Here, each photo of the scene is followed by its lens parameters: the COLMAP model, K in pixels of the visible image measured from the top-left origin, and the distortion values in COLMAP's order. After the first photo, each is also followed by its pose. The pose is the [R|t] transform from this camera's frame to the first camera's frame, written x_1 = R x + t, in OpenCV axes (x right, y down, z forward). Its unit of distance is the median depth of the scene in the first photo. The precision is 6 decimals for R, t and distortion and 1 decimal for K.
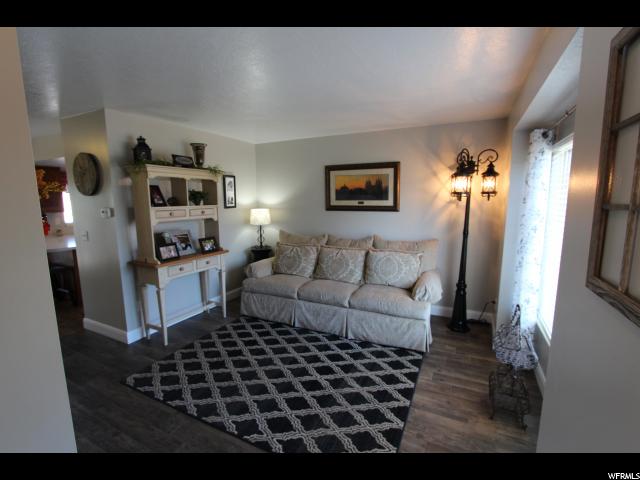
lens RADIAL K [[292.0, 0, 320.1], [0, 292.0, 238.7], [0, 0, 1]] dist [-0.014641, 0.000788]
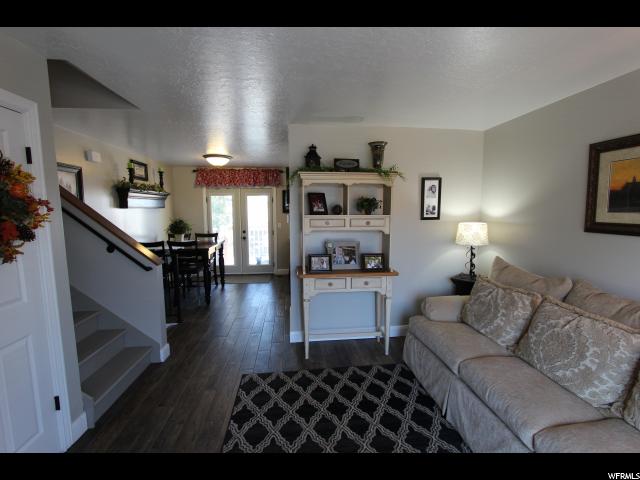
lens RADIAL K [[292.0, 0, 322.5], [0, 292.0, 239.7], [0, 0, 1]] dist [-0.014641, 0.000788]
pose [[0.556849, 0.094973, -0.825166, 0.219274], [-0.118893, 0.992326, 0.033980, -0.053927], [0.822061, 0.079185, 0.563867, 0.403900]]
